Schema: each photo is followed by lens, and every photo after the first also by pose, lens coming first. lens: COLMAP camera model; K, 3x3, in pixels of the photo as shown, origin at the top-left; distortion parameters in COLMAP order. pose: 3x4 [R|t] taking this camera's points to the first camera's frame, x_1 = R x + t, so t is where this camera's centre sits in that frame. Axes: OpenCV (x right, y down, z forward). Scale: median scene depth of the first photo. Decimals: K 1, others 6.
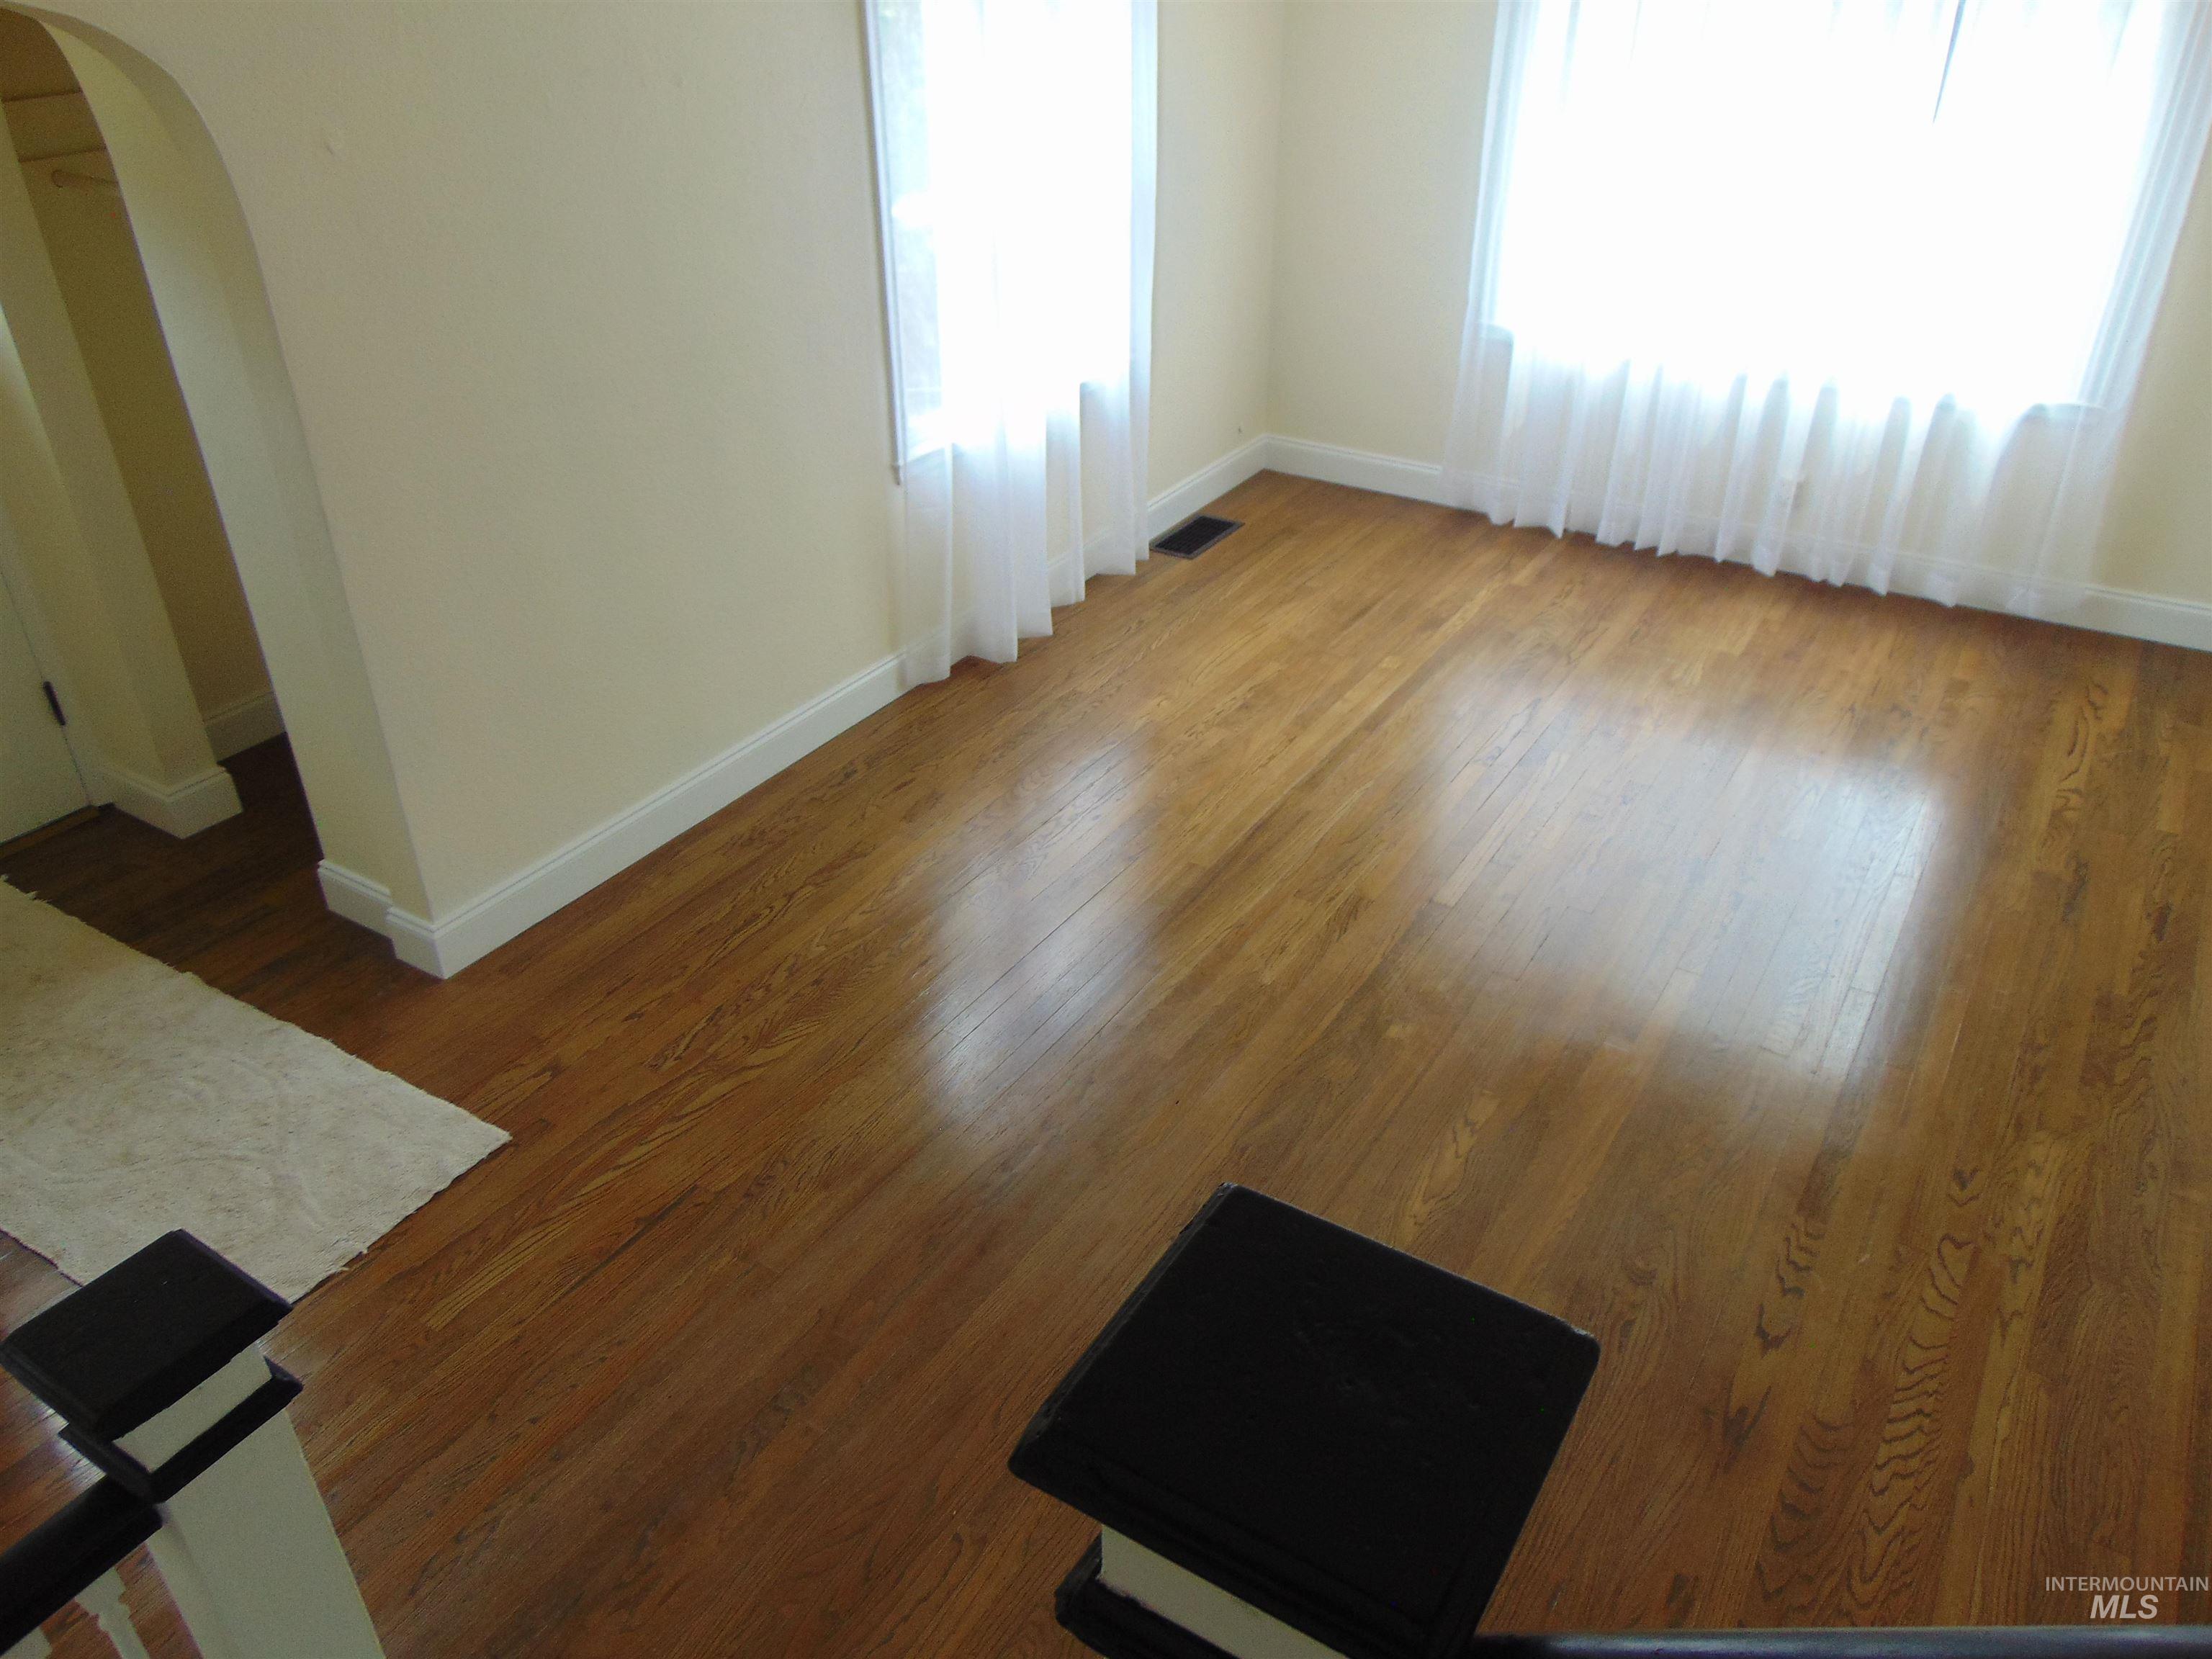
lens RADIAL K [[1612.4, 0, 1106.0], [0, 1612.4, 829.5], [0, 0, 1]] dist [-0.003733, -0.000876]
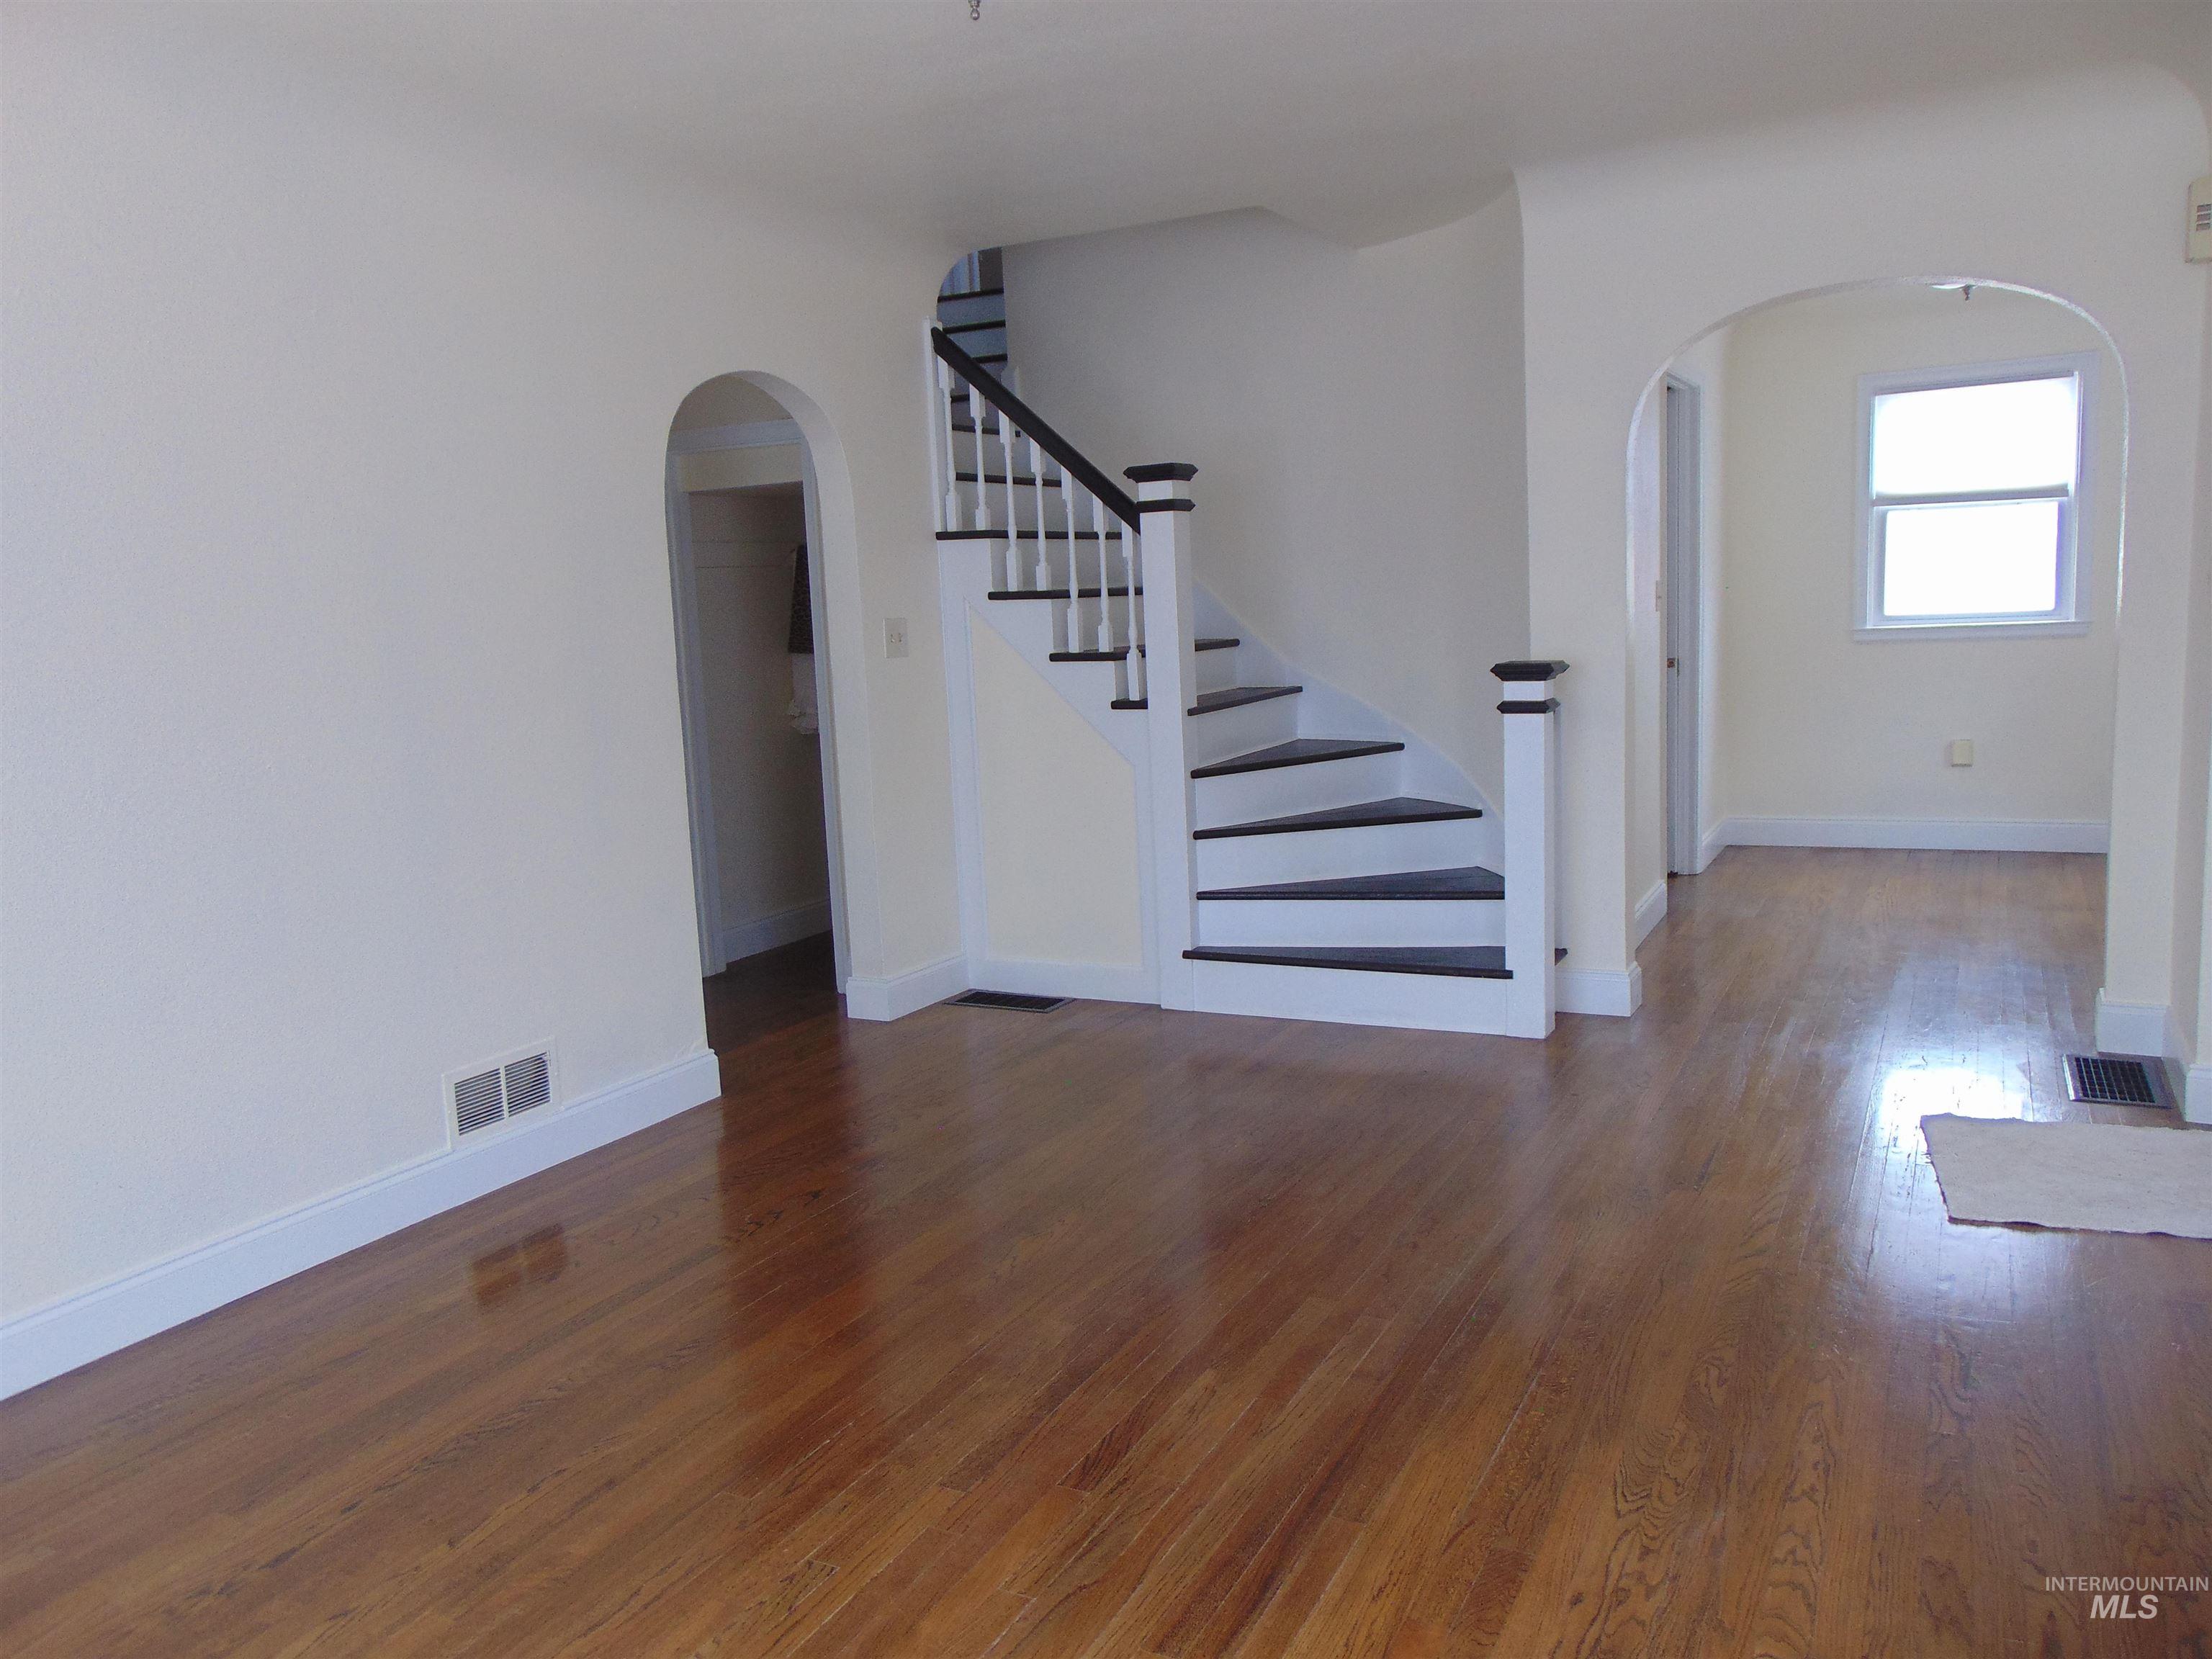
lens RADIAL K [[1612.4, 0, 1106.0], [0, 1612.4, 829.5], [0, 0, 1]] dist [-0.003733, -0.000876]
pose [[-0.996791, 0.054177, -0.058928, 0.125544], [0.005048, 0.777240, 0.629184, -0.410905], [0.079888, 0.626867, -0.775020, 0.980300]]
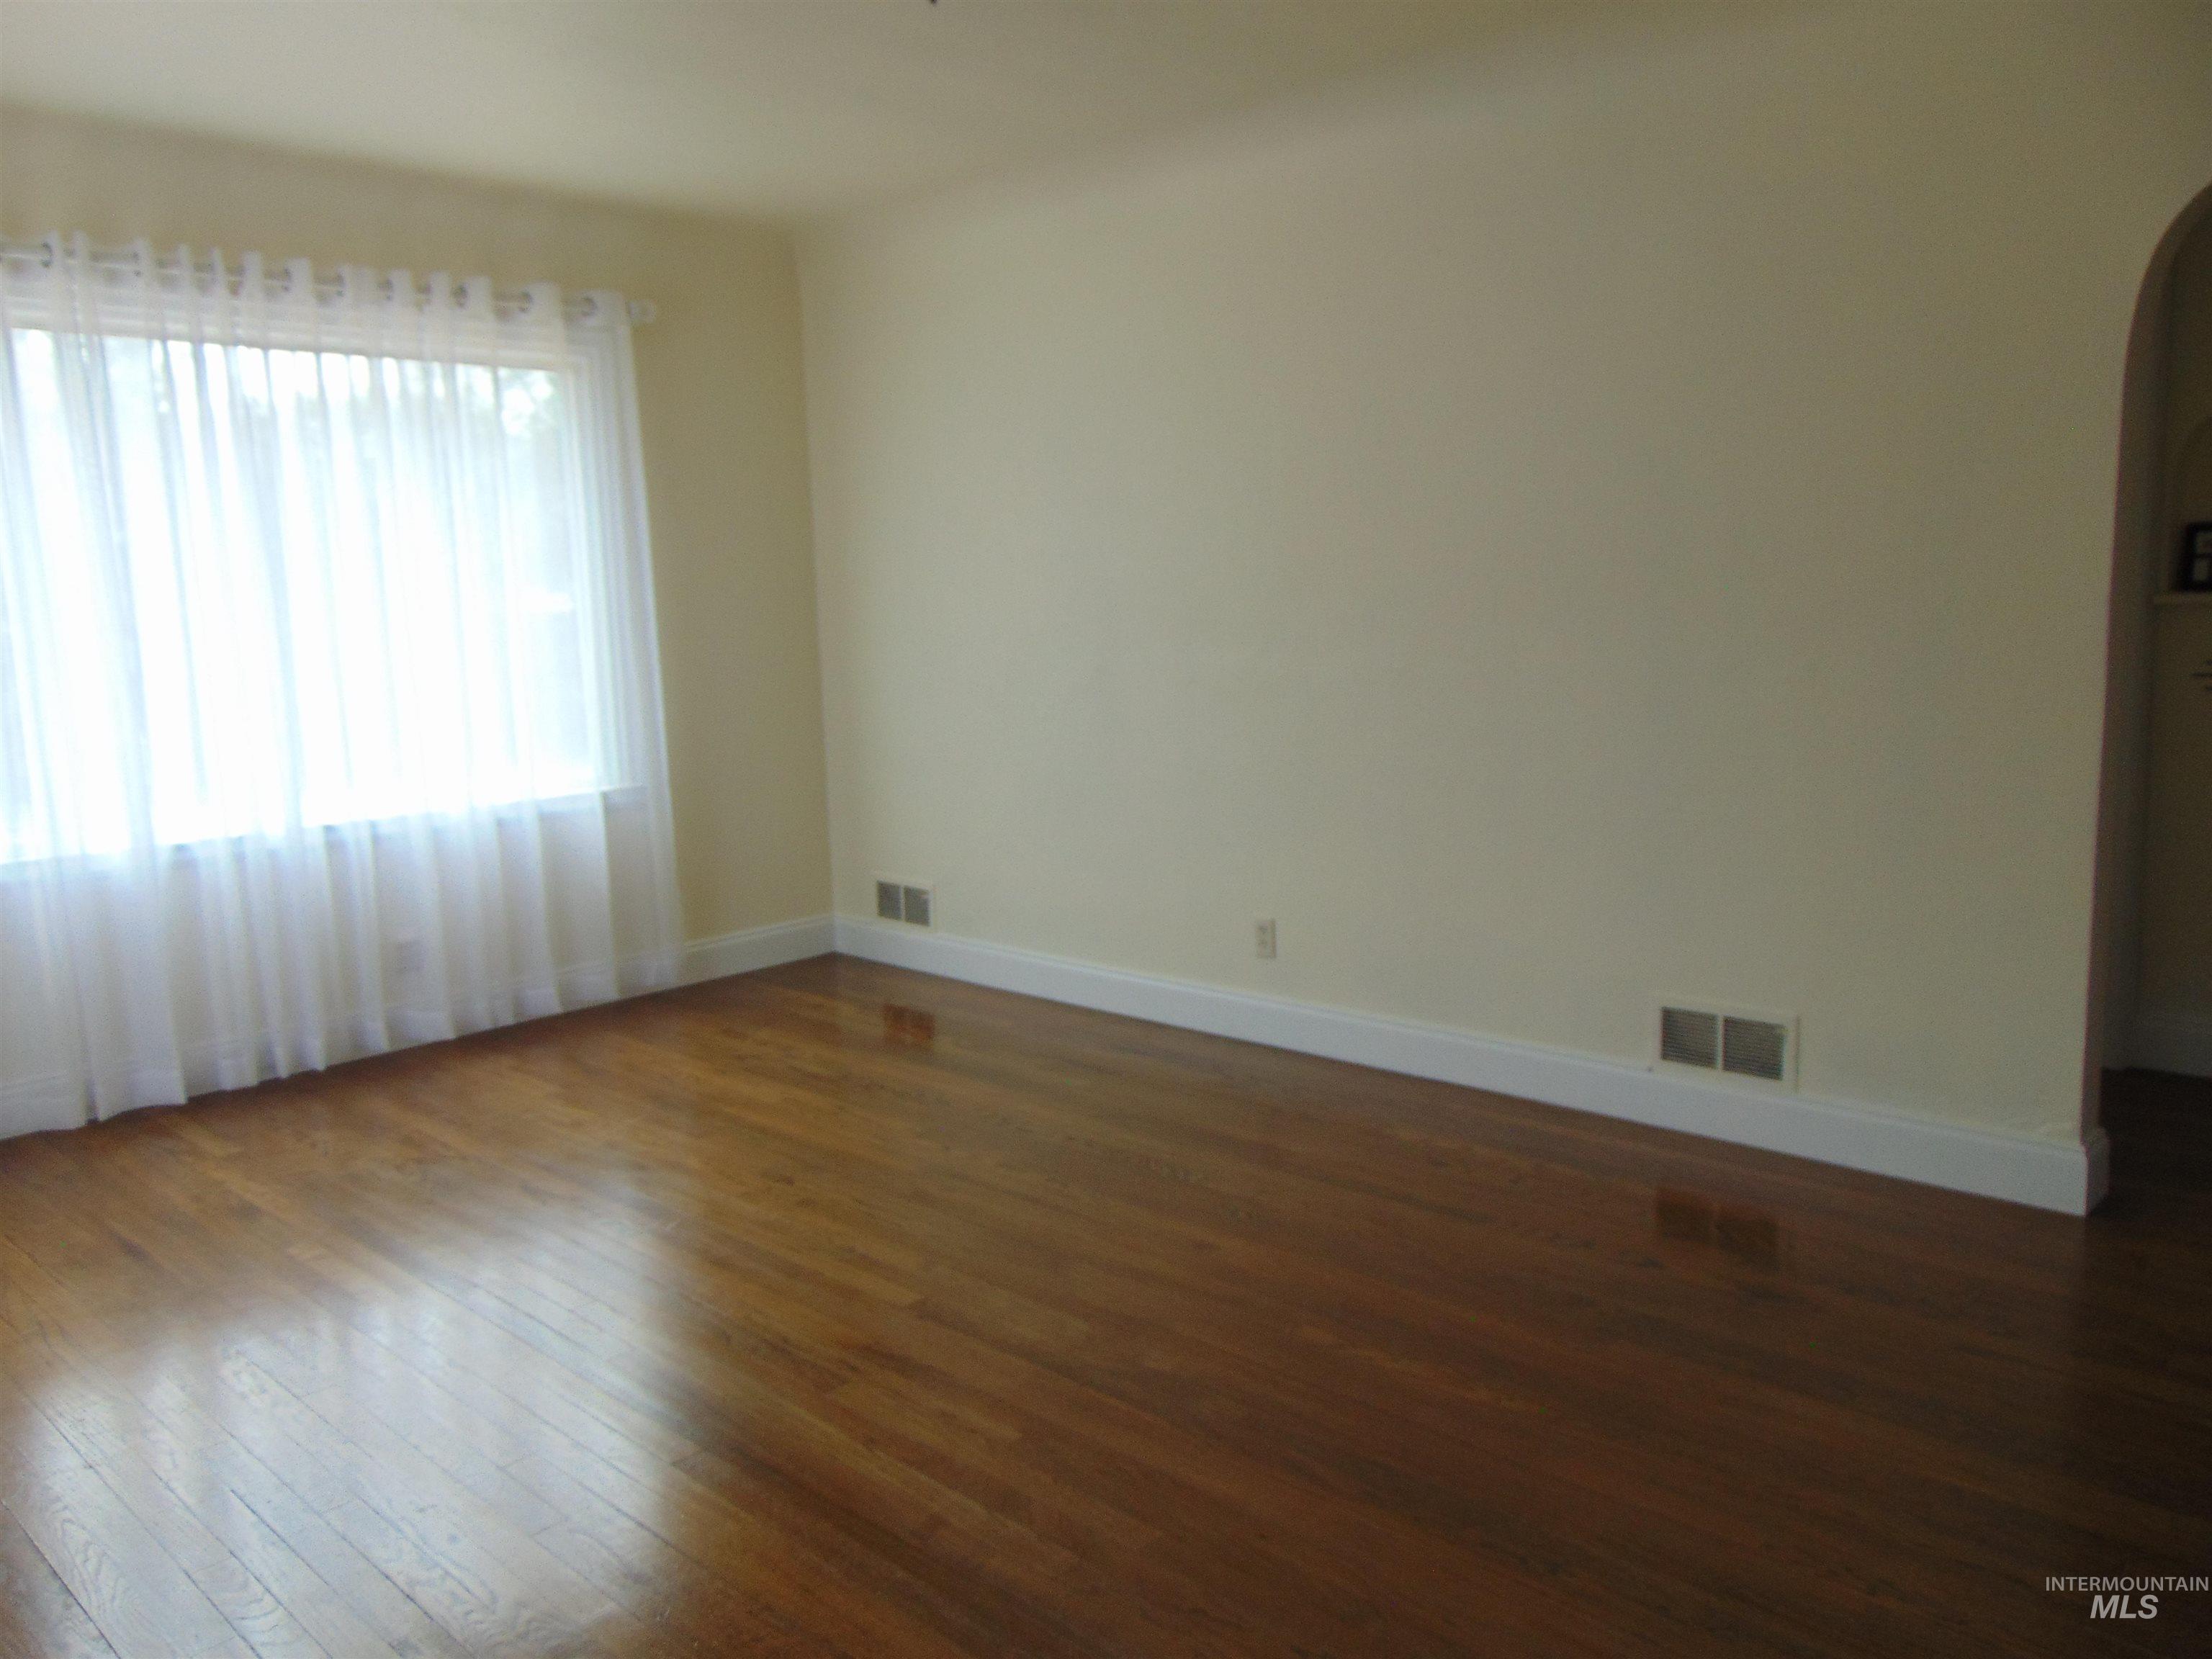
lens RADIAL K [[1612.4, 0, 1106.0], [0, 1612.4, 829.5], [0, 0, 1]] dist [-0.003733, -0.000876]
pose [[0.204710, -0.146074, 0.967862, -0.359590], [0.535935, 0.844143, 0.014048, -0.078904], [-0.819065, 0.515835, 0.251090, 0.448133]]
